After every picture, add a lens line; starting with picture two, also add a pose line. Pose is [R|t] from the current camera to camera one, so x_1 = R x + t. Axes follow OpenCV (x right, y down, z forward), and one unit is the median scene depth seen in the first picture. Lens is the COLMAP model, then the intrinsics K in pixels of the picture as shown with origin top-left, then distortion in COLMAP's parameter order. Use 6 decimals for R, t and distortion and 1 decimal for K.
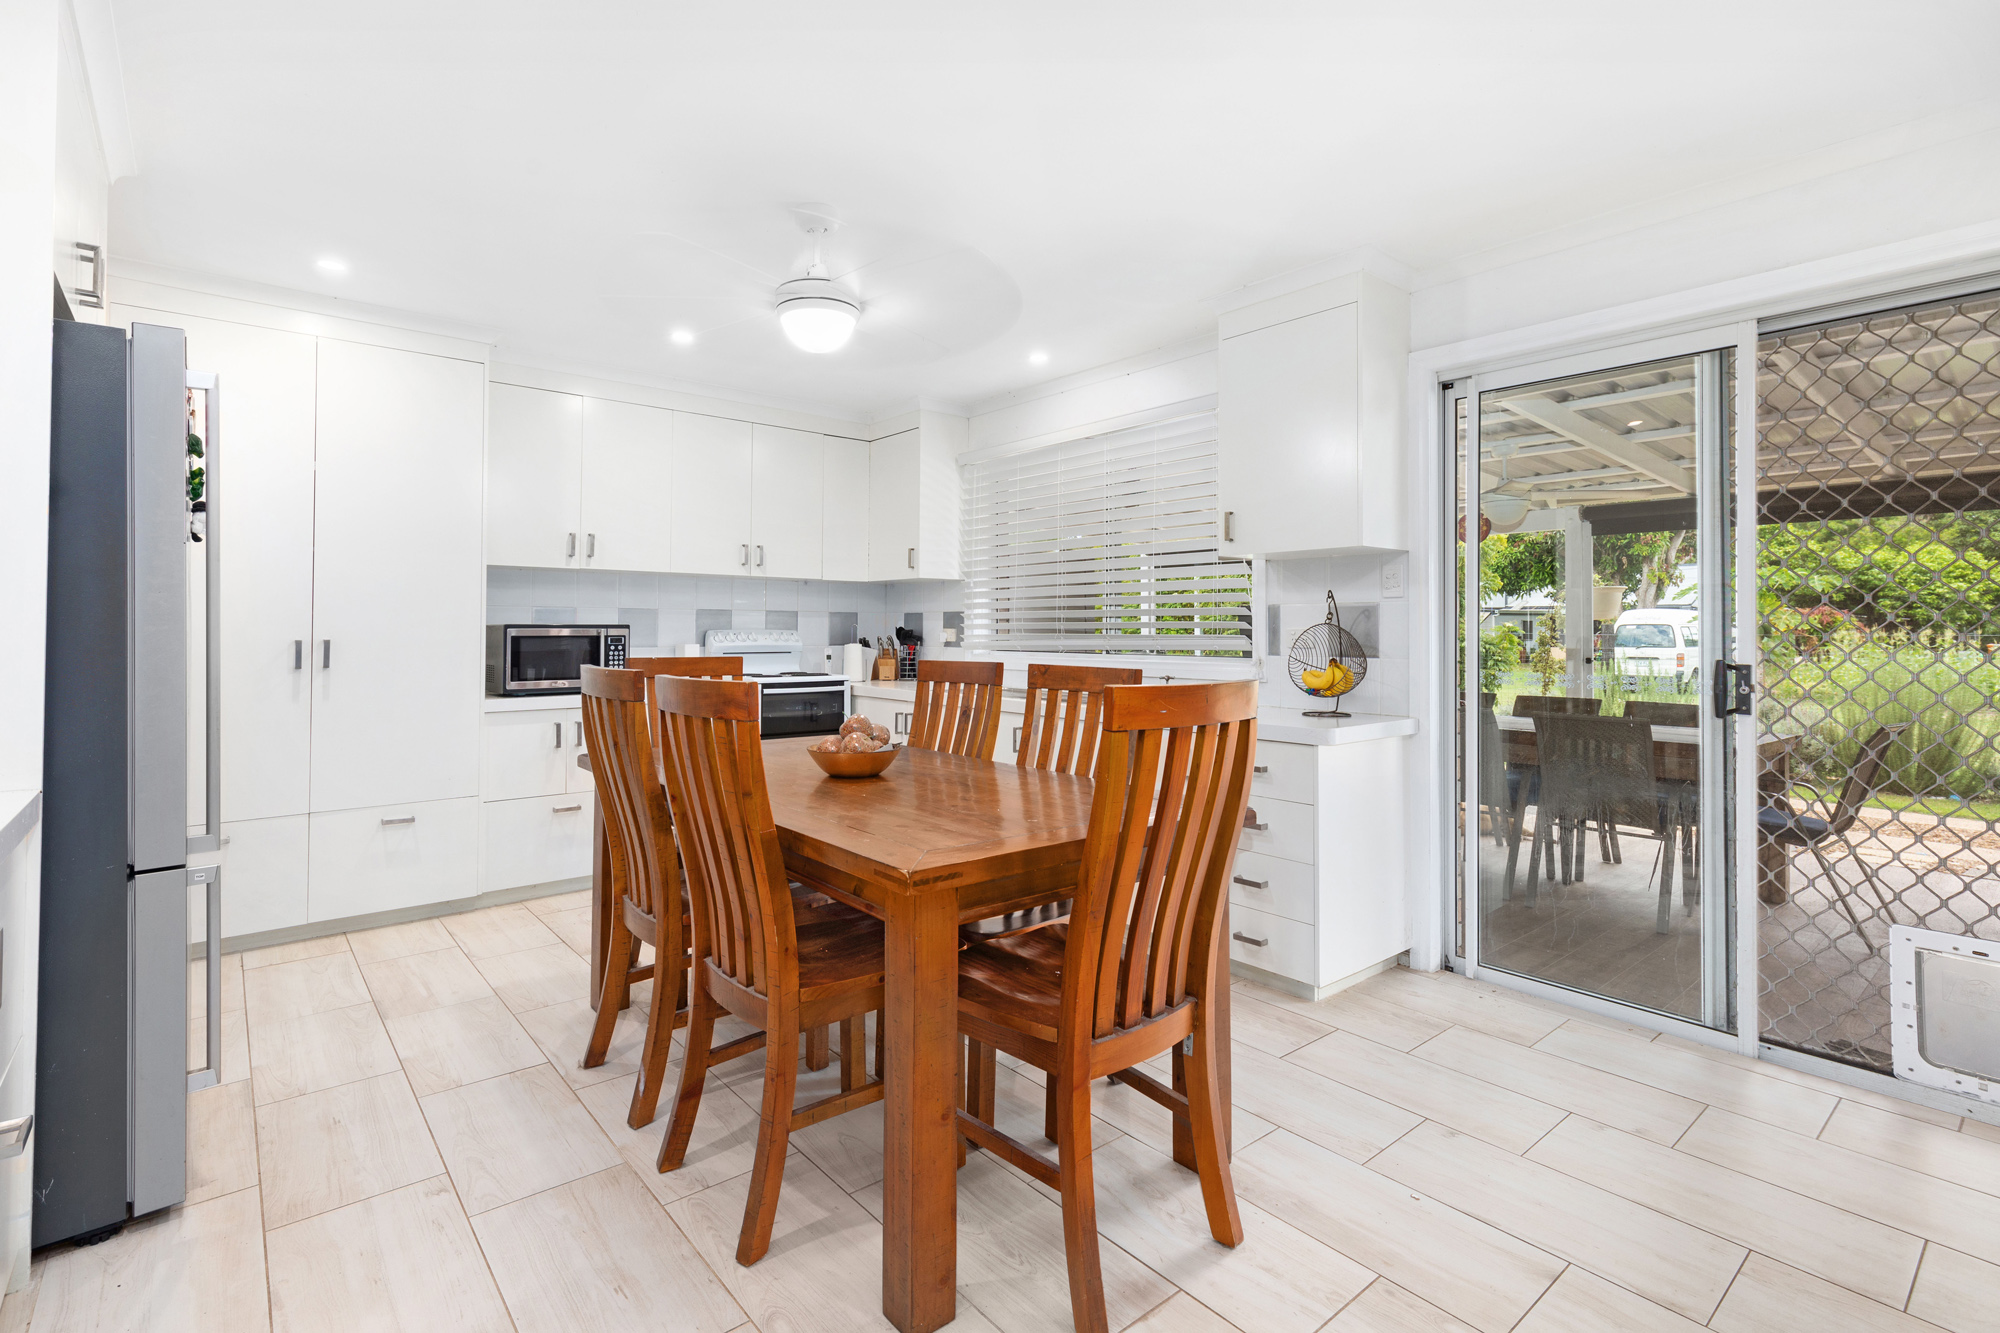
lens RADIAL K [[912.2, 0, 979.3], [0, 912.2, 615.9], [0, 0, 1]] dist [0.014422, 0.000021]
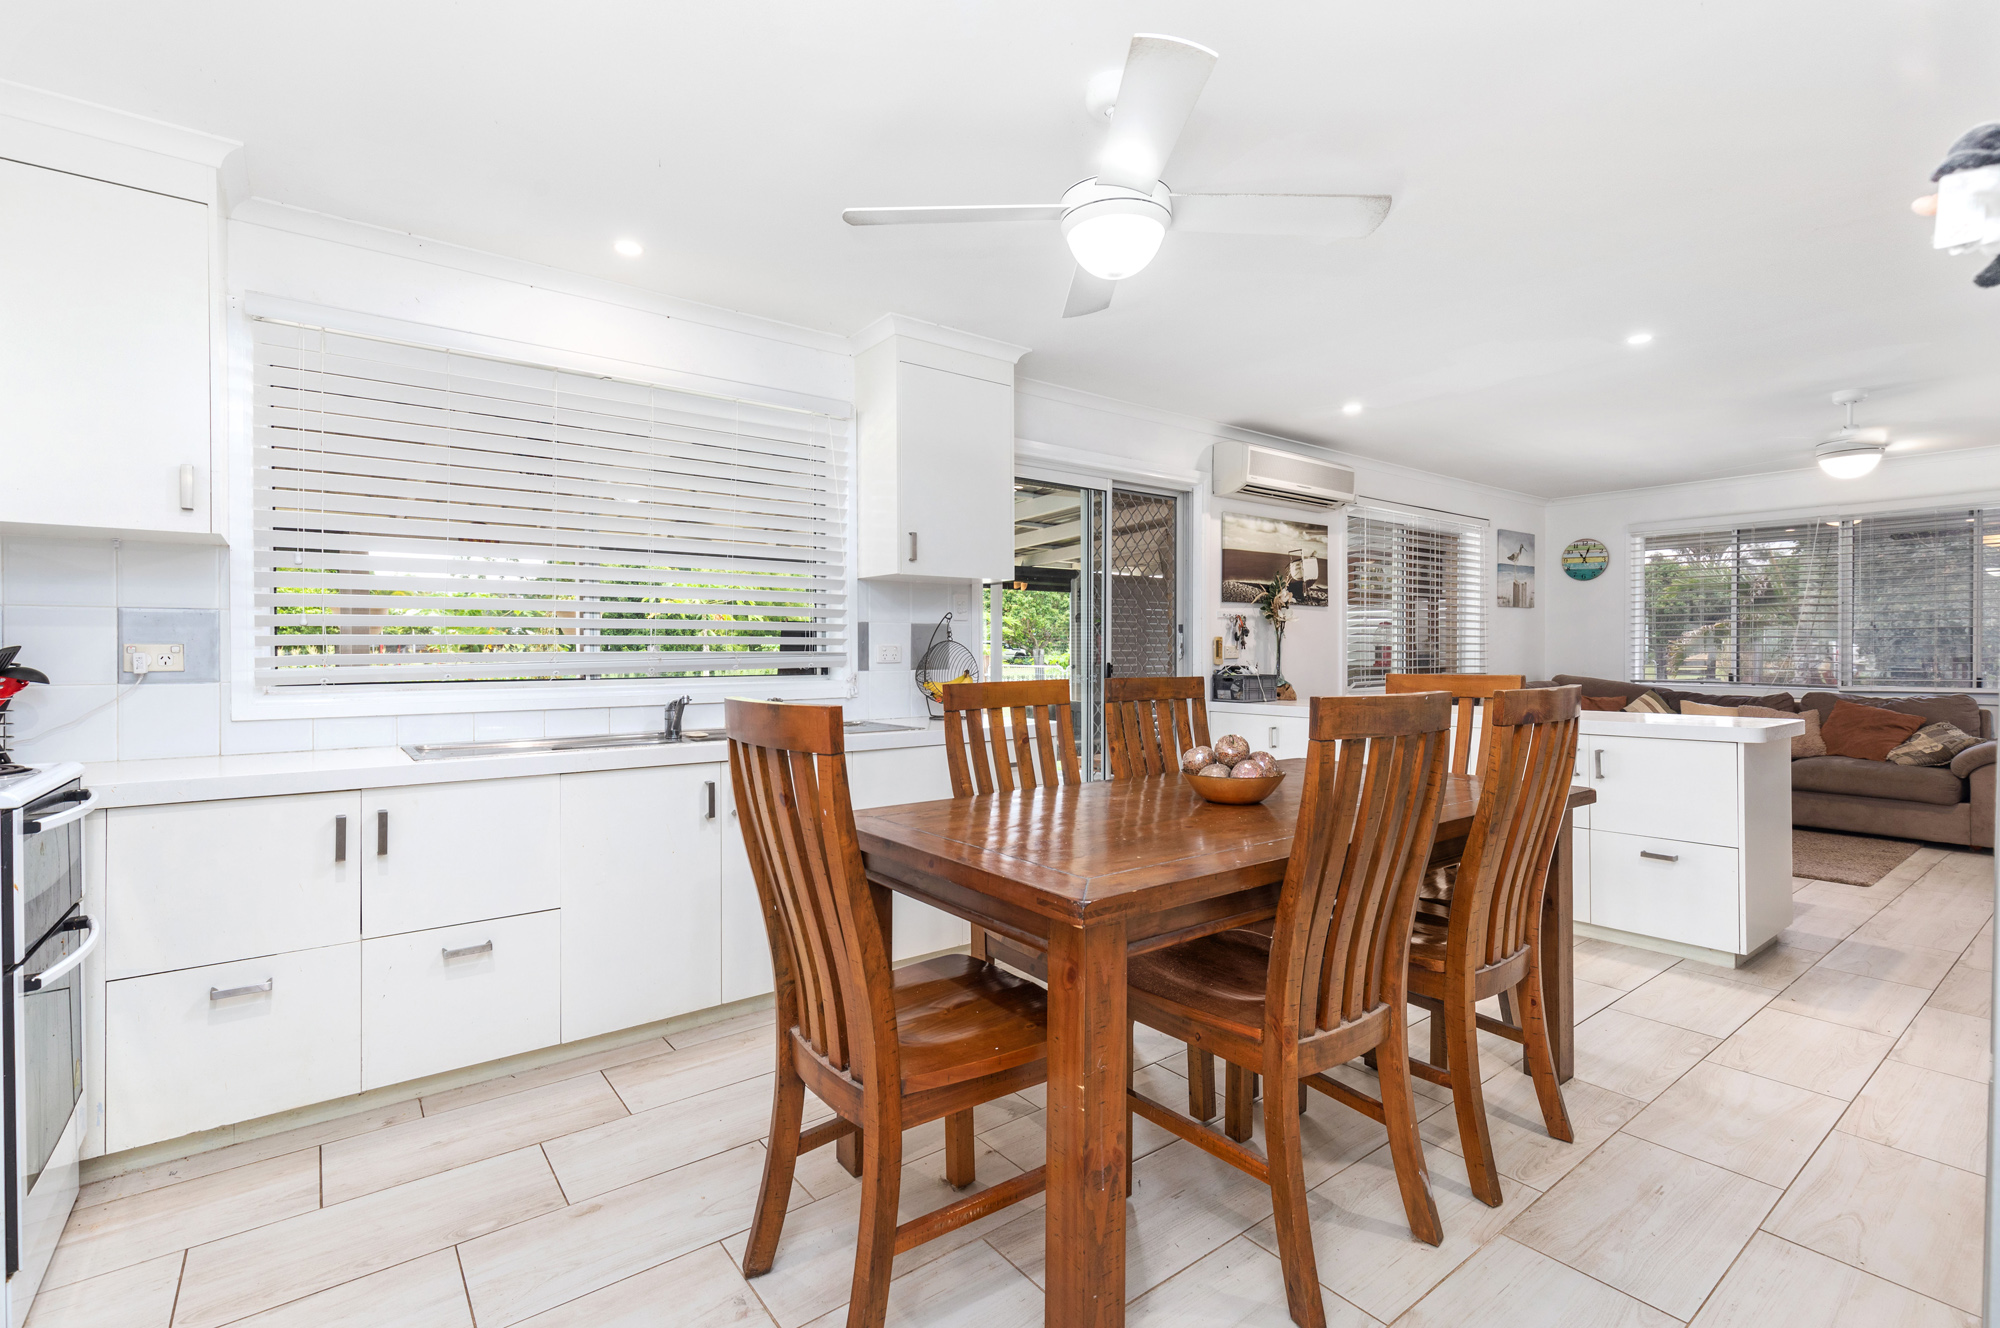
lens RADIAL K [[912.2, 0, 1001.7], [0, 912.2, 666.8], [0, 0, 1]] dist [0.014422, 0.000021]
pose [[0.042831, -0.013602, 0.998990, -0.645811], [-0.010048, 0.999851, 0.014044, 0.019875], [-0.999032, -0.010640, 0.042688, 0.725893]]
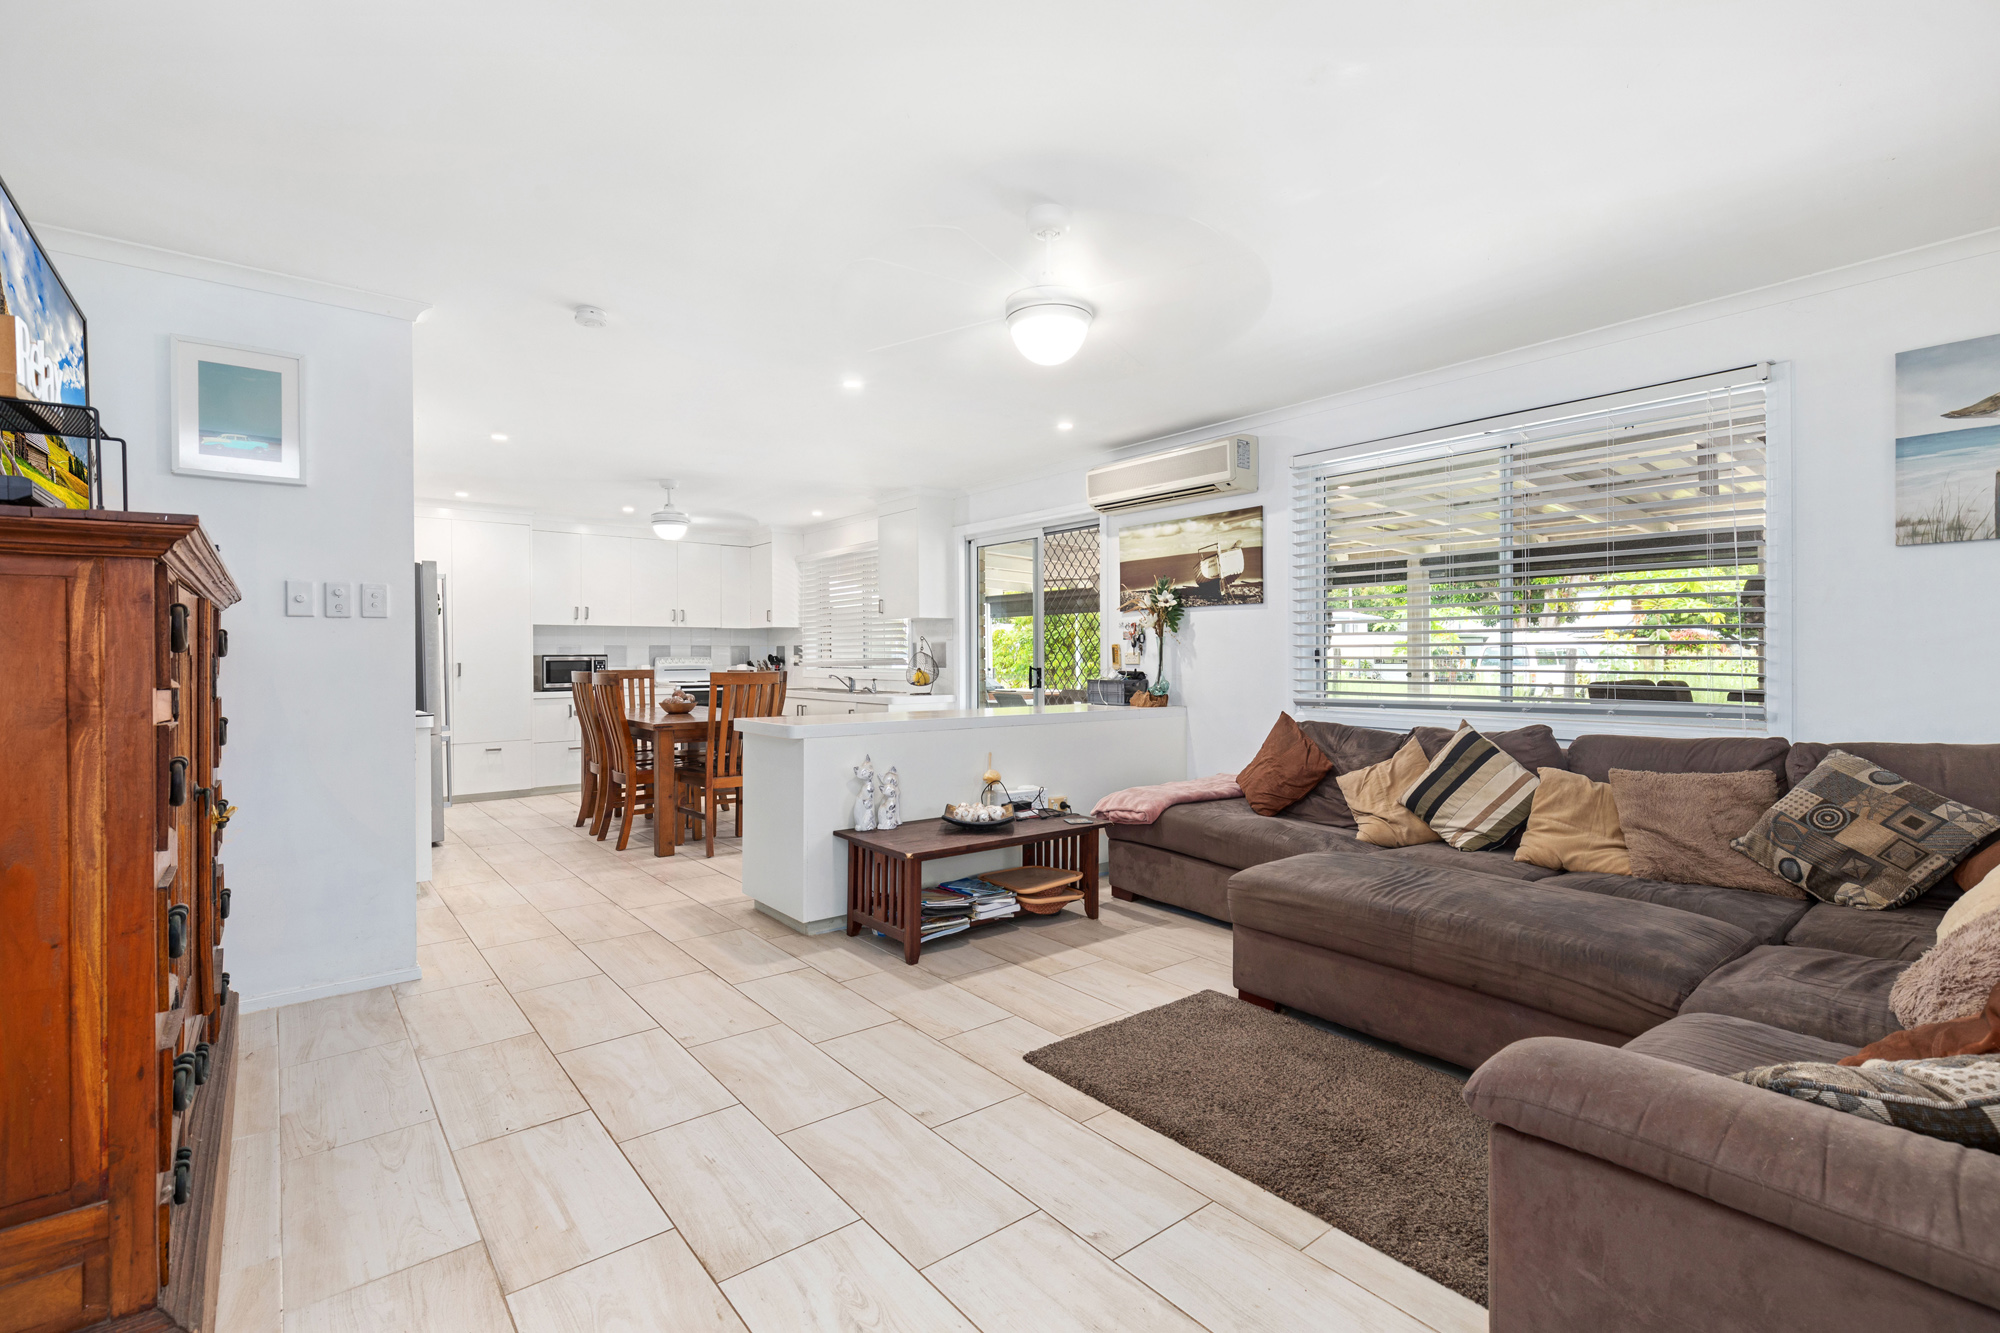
lens RADIAL K [[912.2, 0, 999.9], [0, 912.2, 660.3], [0, 0, 1]] dist [0.014422, 0.000021]
pose [[0.999728, -0.006712, -0.022331, 0.487809], [0.007179, 0.999756, 0.020906, -0.012263], [0.022185, -0.021060, 0.999532, -0.907738]]
